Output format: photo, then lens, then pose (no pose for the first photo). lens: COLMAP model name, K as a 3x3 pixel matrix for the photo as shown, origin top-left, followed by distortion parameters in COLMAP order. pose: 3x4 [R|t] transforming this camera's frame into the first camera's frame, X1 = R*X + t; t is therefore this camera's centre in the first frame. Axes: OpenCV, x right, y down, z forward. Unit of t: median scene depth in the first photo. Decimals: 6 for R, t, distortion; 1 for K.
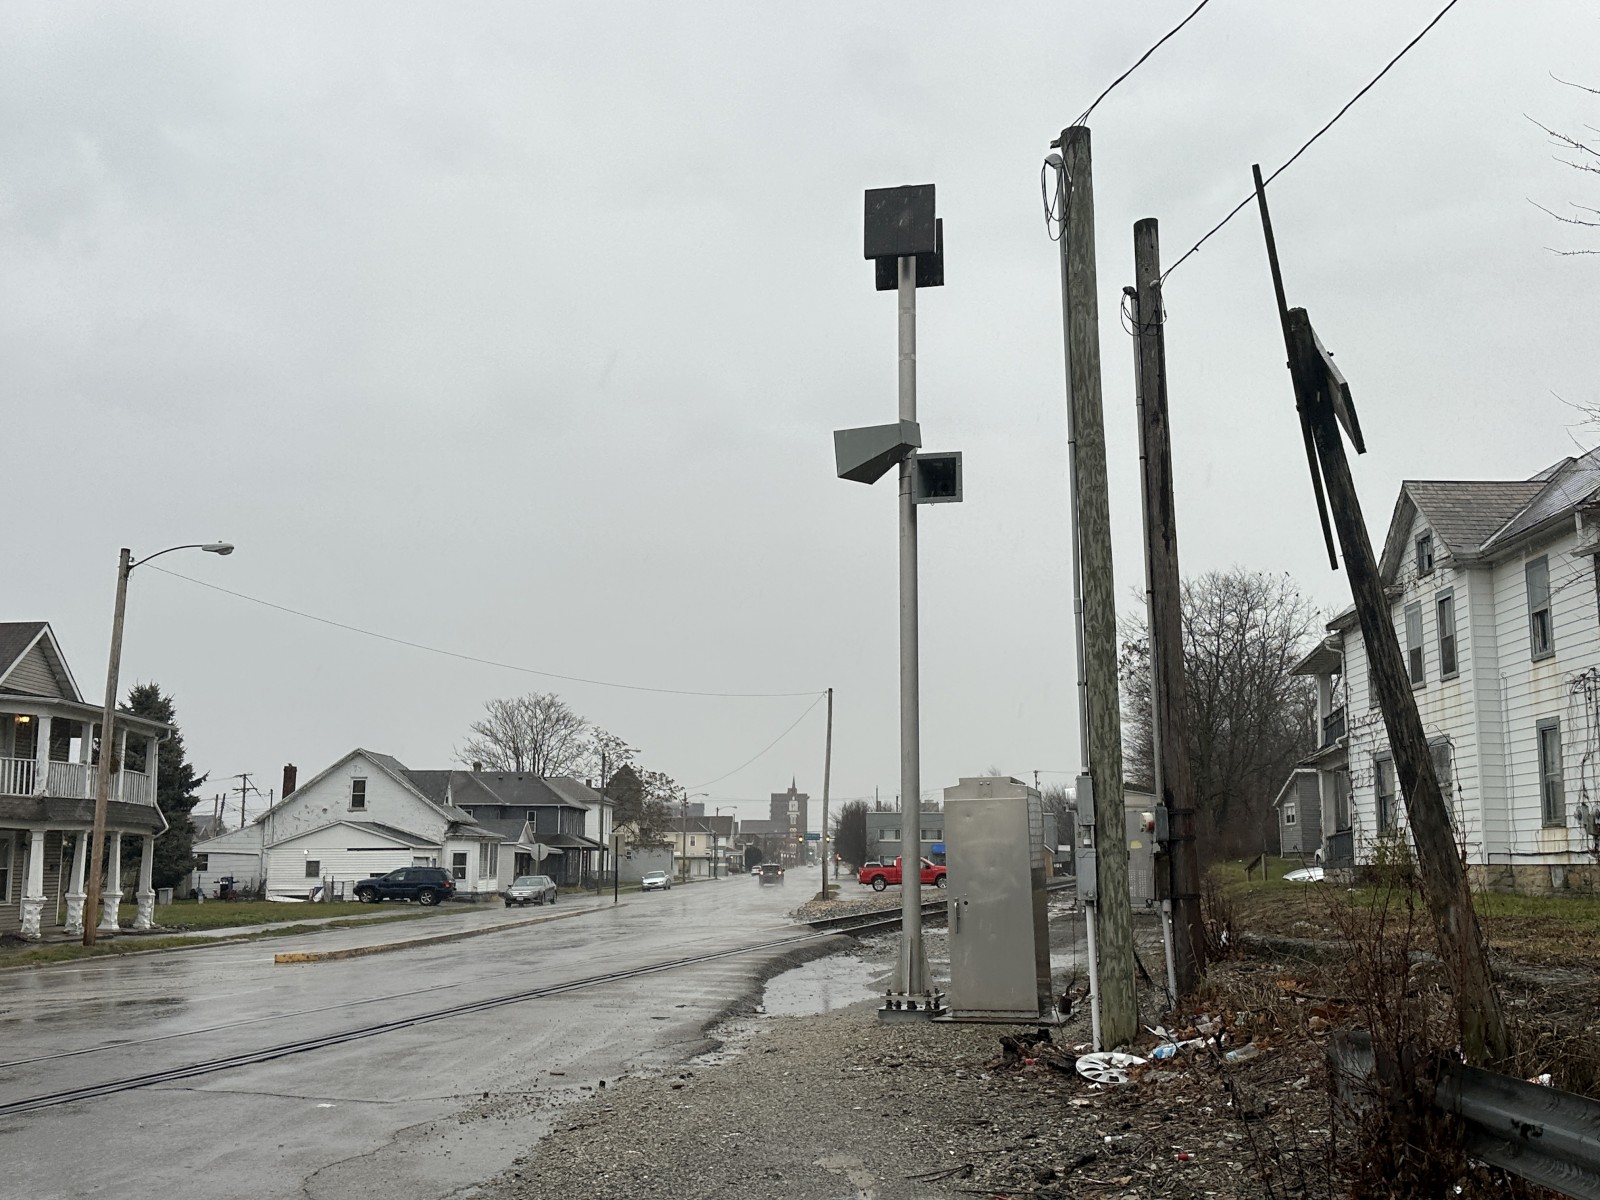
lens RADIAL K [[1543.2, 0, 795.6], [0, 1543.2, 605.6], [0, 0, 1]] dist [0.176842, -0.360334]
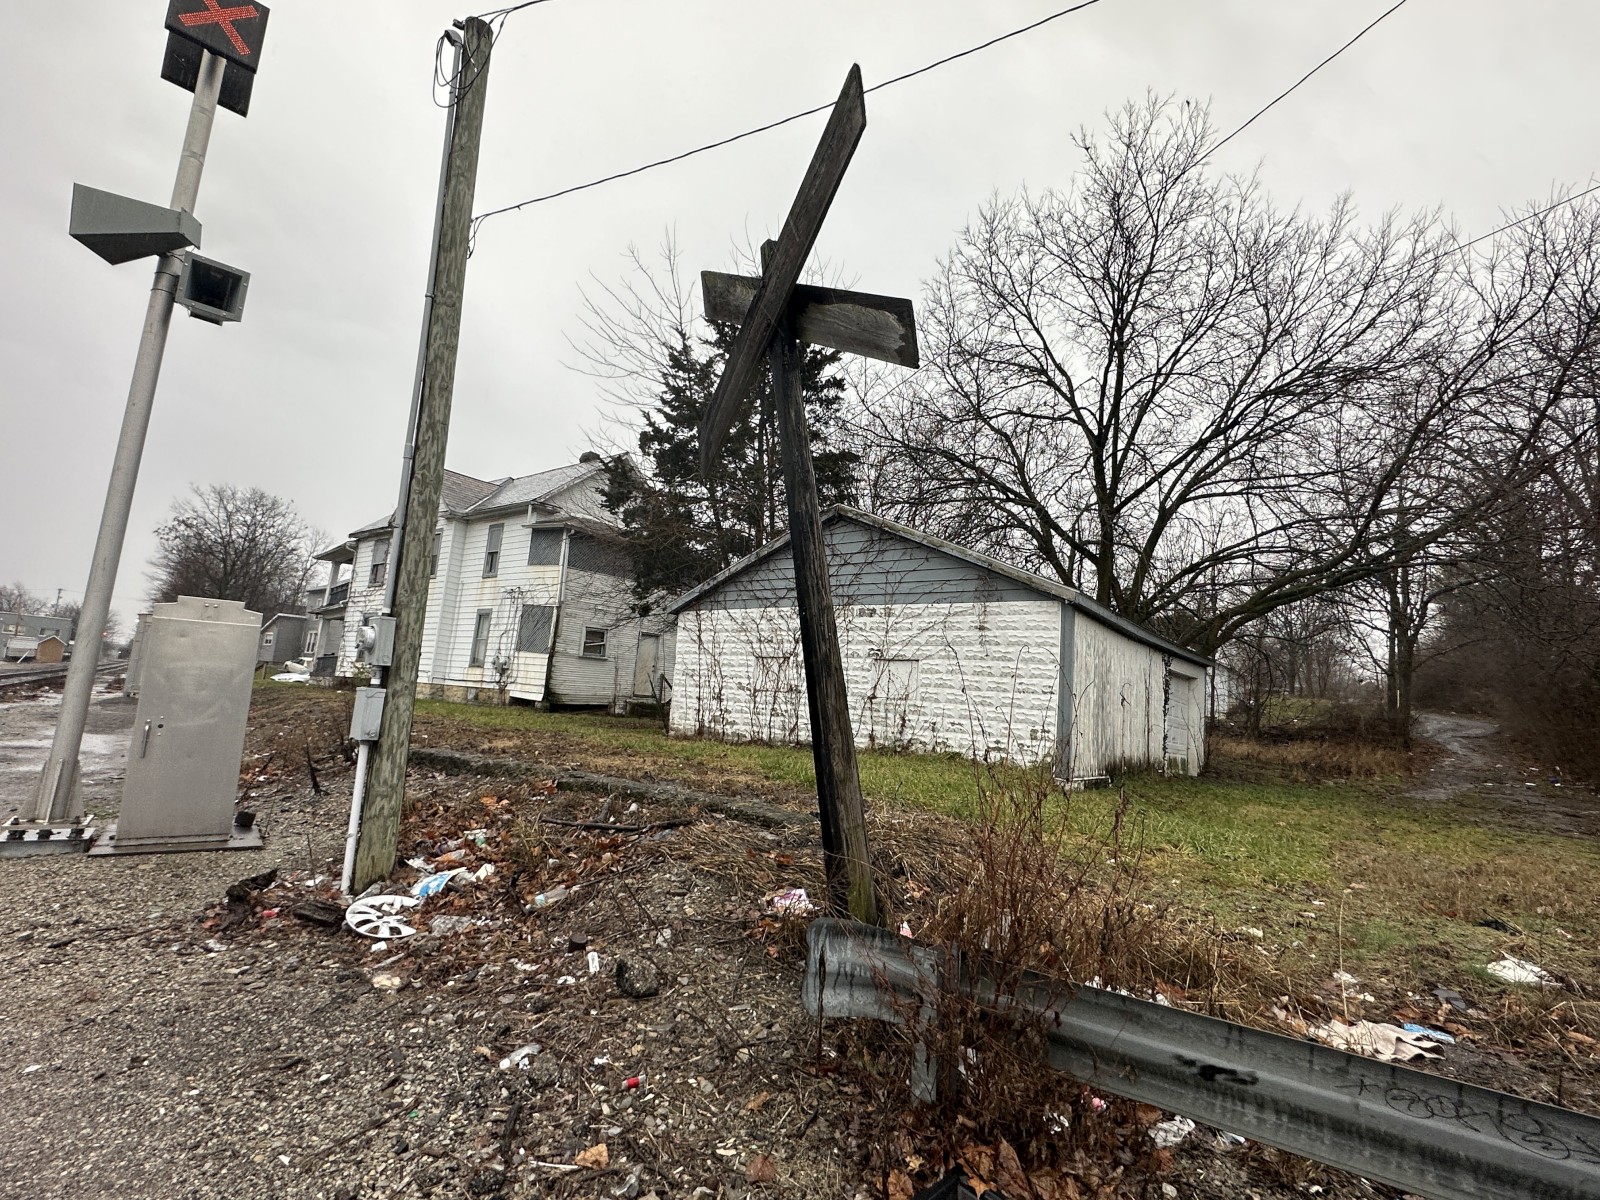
lens RADIAL K [[759.2, 0, 804.9], [0, 759.2, 598.9], [0, 0, 1]] dist [-0.002533, -0.000015]
pose [[0.583237, 0.159255, 0.796538, -0.012135], [-0.206407, 0.977463, -0.044295, 0.016371], [-0.785641, -0.138576, 0.602964, 0.126005]]
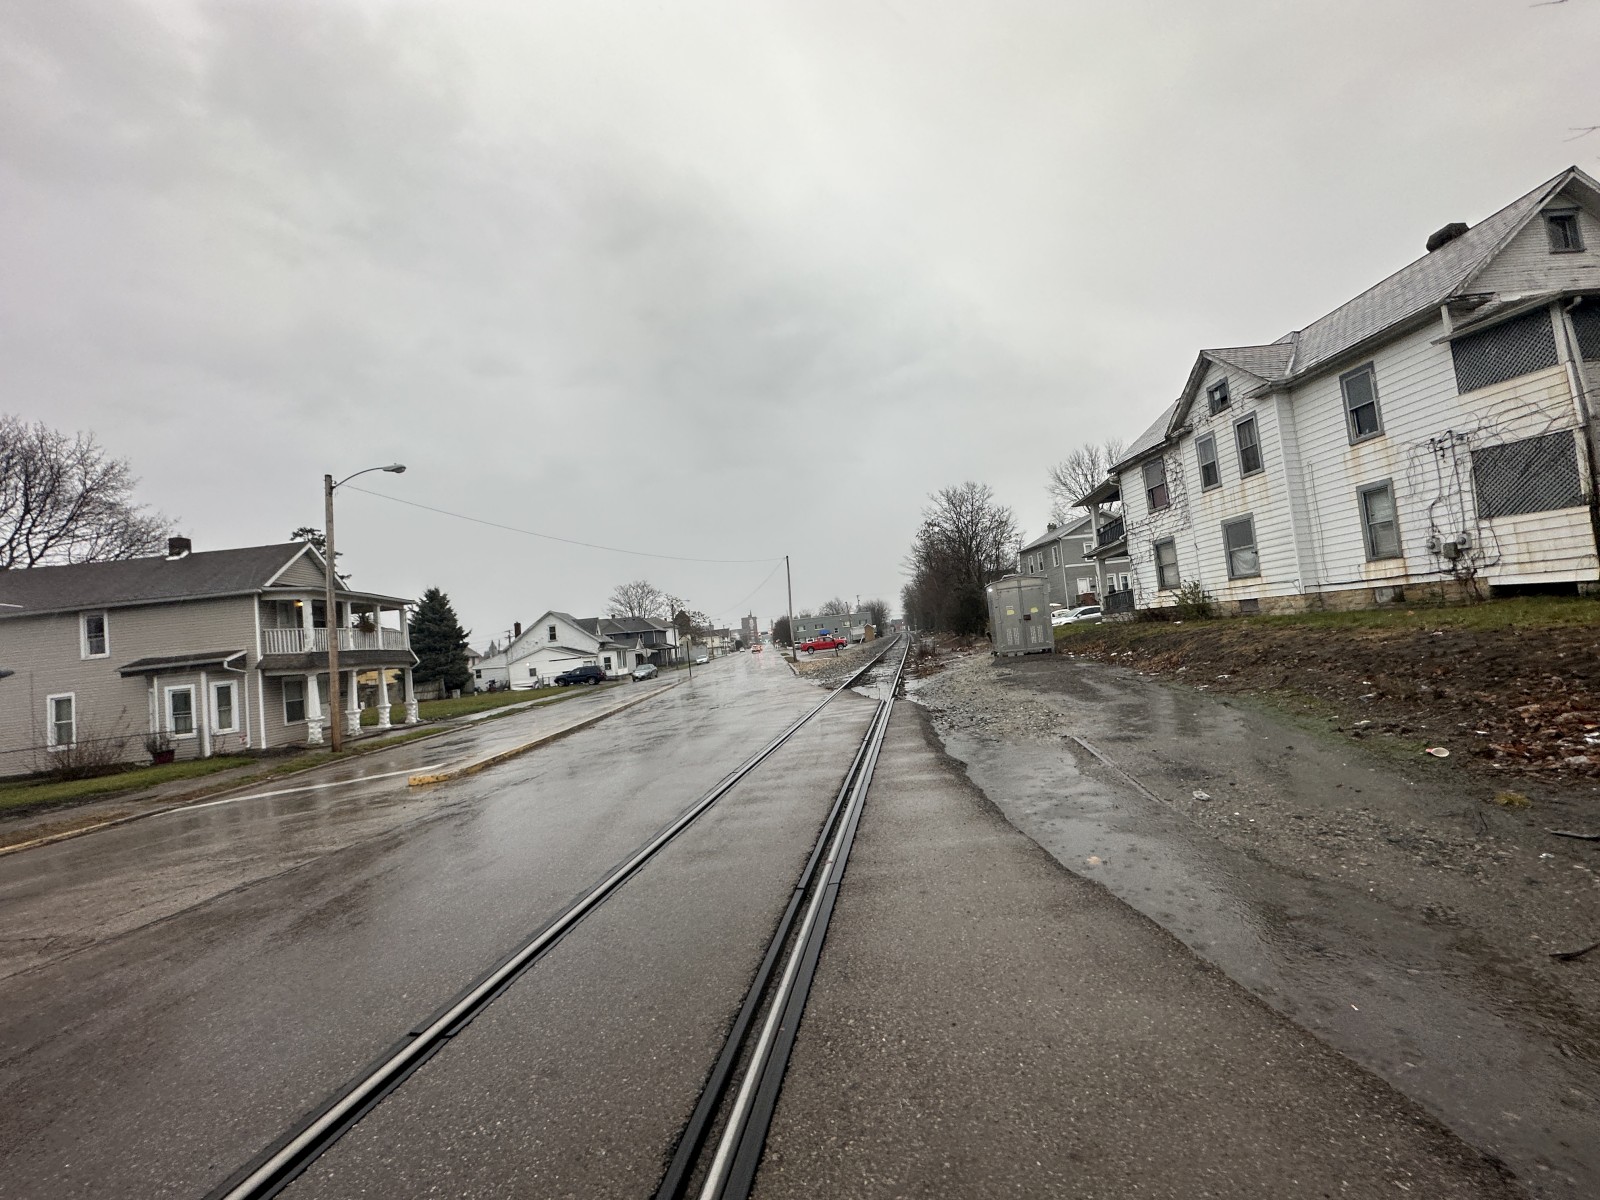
lens RADIAL K [[636.8, 0, 800.0], [0, 636.8, 600.0], [0, 0, 1]] dist [0.000650, 0.000079]
pose [[0.991788, -0.099545, 0.080290, -0.057423], [0.091242, 0.990675, 0.101183, 0.053345], [-0.089613, -0.093026, 0.991623, 0.360570]]
